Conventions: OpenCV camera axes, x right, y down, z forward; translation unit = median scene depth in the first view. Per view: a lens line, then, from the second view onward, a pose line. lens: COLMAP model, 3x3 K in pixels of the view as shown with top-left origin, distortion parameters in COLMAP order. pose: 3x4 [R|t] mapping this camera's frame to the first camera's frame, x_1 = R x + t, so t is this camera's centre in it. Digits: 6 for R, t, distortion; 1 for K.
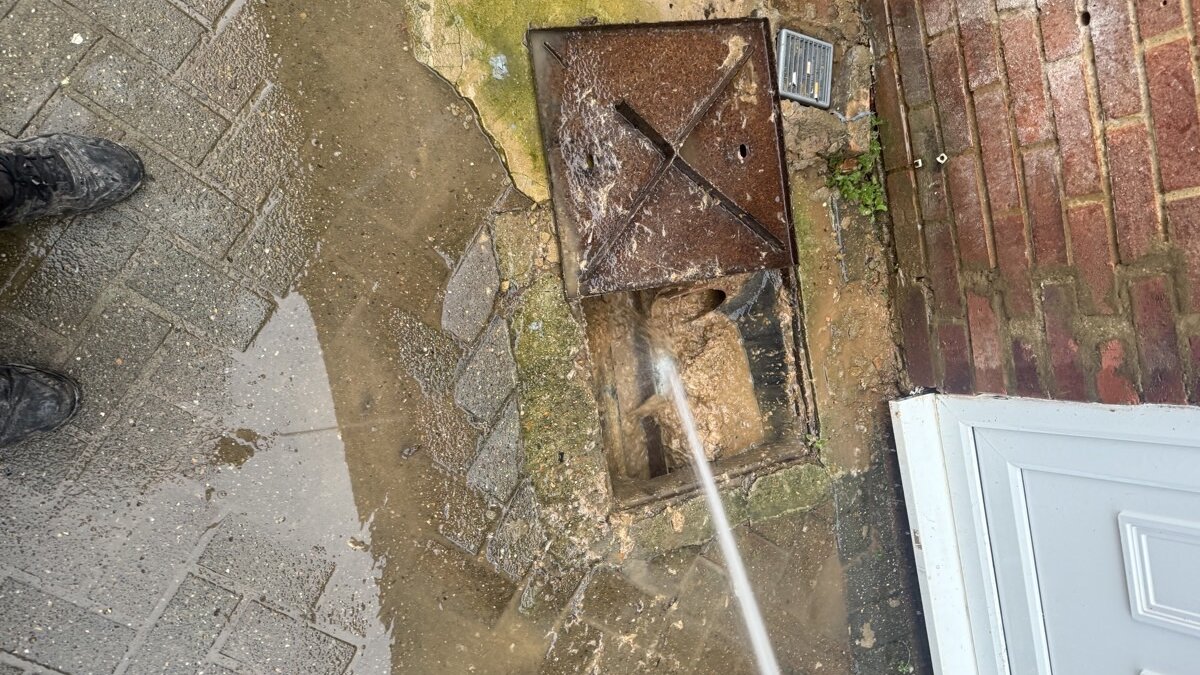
lens RADIAL K [[832.9, 0, 604.3], [0, 832.9, 352.2], [0, 0, 1]] dist [0.058694, -0.077698]
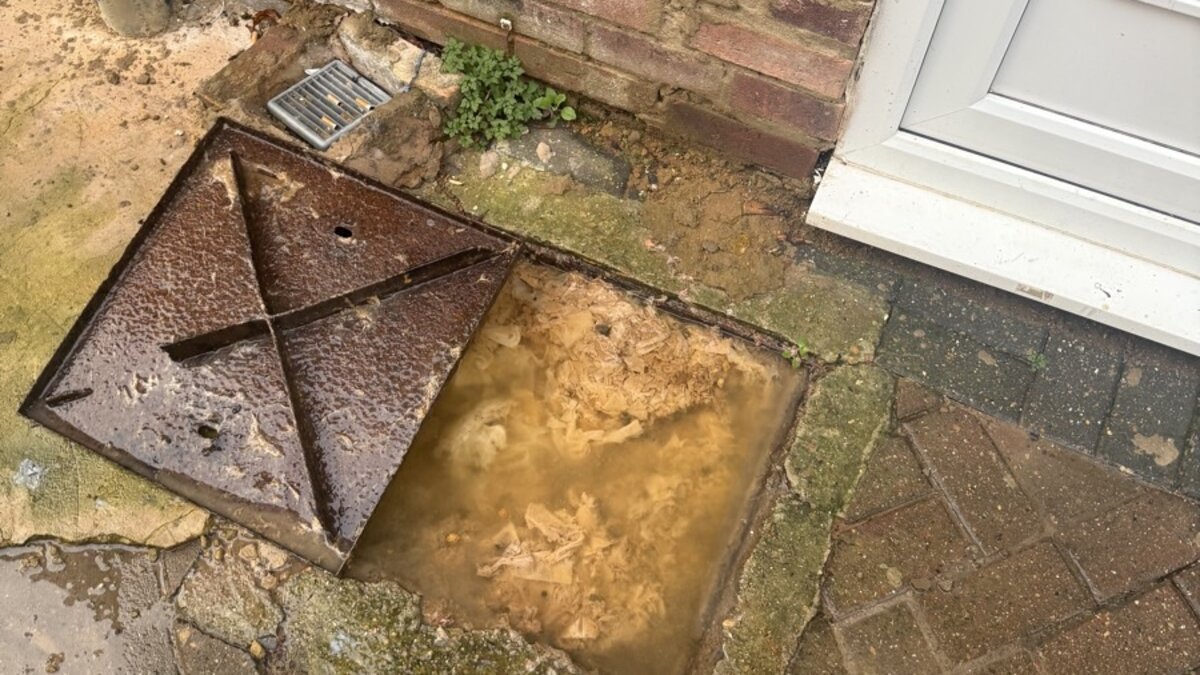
lens RADIAL K [[1083.5, 0, 600.0], [0, 1083.5, 337.5], [0, 0, 1]] dist [0.097296, -0.235548]
pose [[0.522852, -0.852208, -0.019164, 0.223074], [0.814888, 0.506301, -0.282164, 0.233576], [0.250165, 0.131914, 0.959175, 0.202792]]
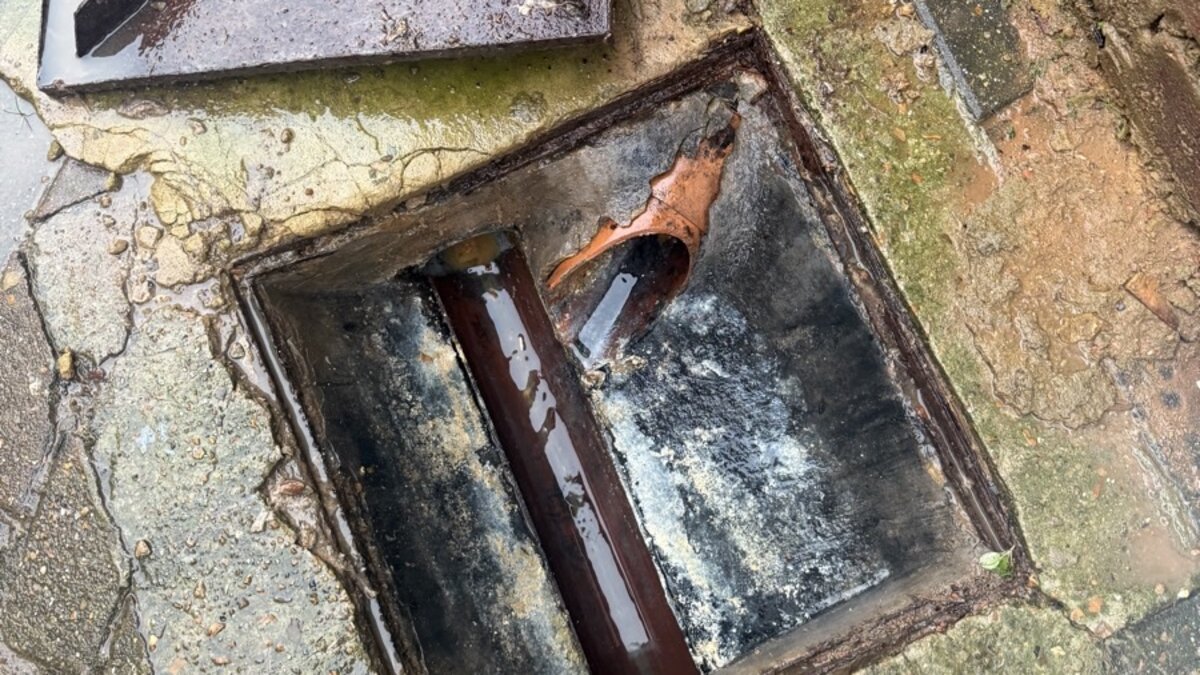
lens RADIAL K [[1083.5, 0, 600.0], [0, 1083.5, 337.5], [0, 0, 1]] dist [0.097296, -0.235548]
pose [[0.874160, -0.284476, -0.393596, 0.342564], [0.229182, 0.956198, -0.182100, 0.074982], [0.428159, 0.068979, 0.901067, 0.539651]]
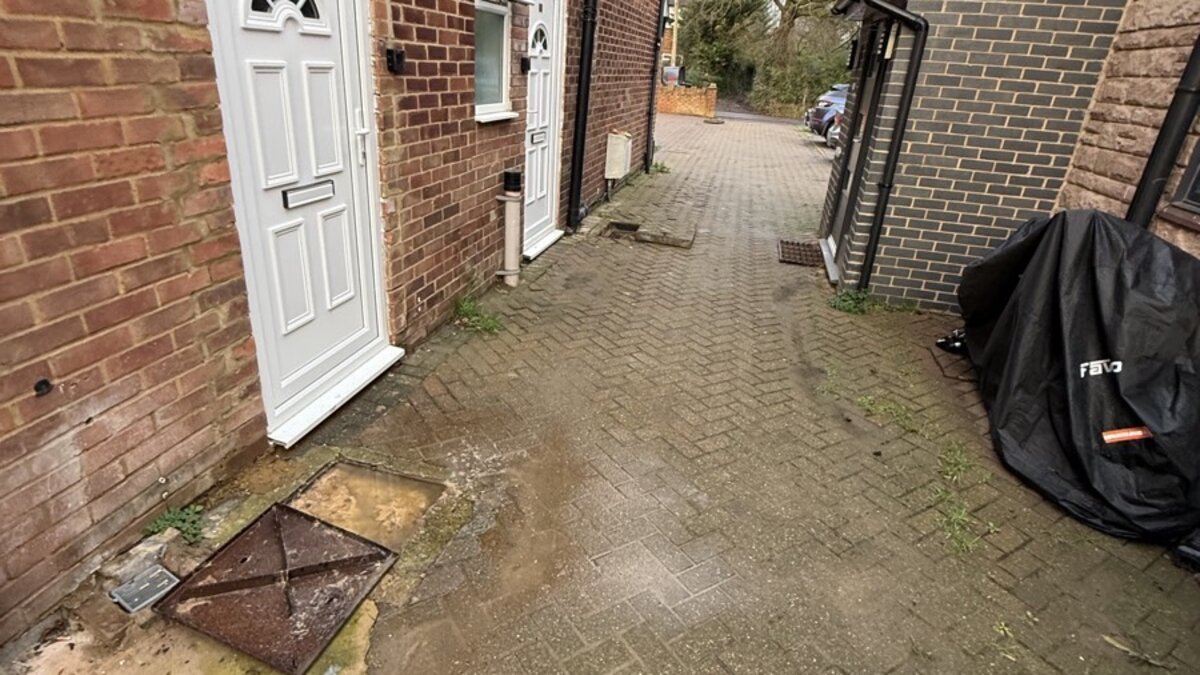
lens RADIAL K [[626.9, 0, 600.0], [0, 626.9, 337.5], [0, 0, 1]] dist [-0.033819, -0.000049]
pose [[-0.774875, -0.616524, 0.139524, -0.263804], [0.402918, -0.311659, 0.860538, -0.854472], [-0.487058, 0.723026, 0.489906, -0.211676]]
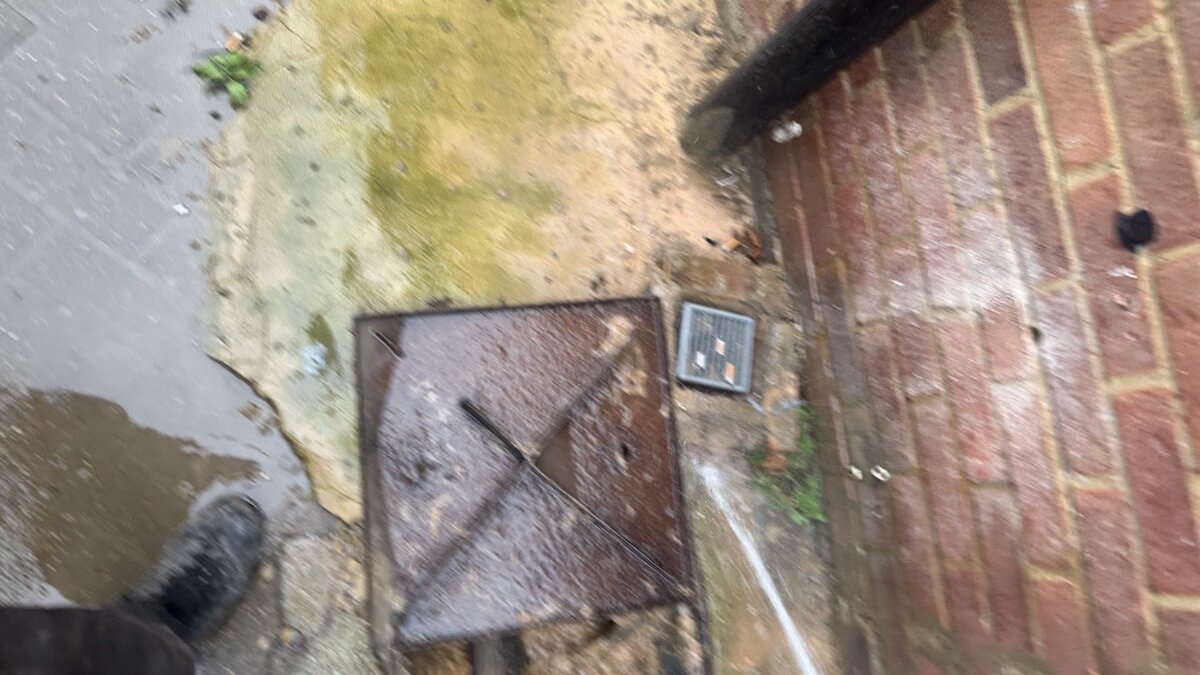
lens RADIAL K [[832.9, 0, 604.3], [0, 832.9, 352.2], [0, 0, 1]] dist [0.058694, -0.077698]
pose [[0.993932, 0.028059, -0.106354, 0.231445], [-0.045033, 0.985971, -0.160726, -0.209481], [0.100352, 0.164540, 0.981252, 0.196197]]
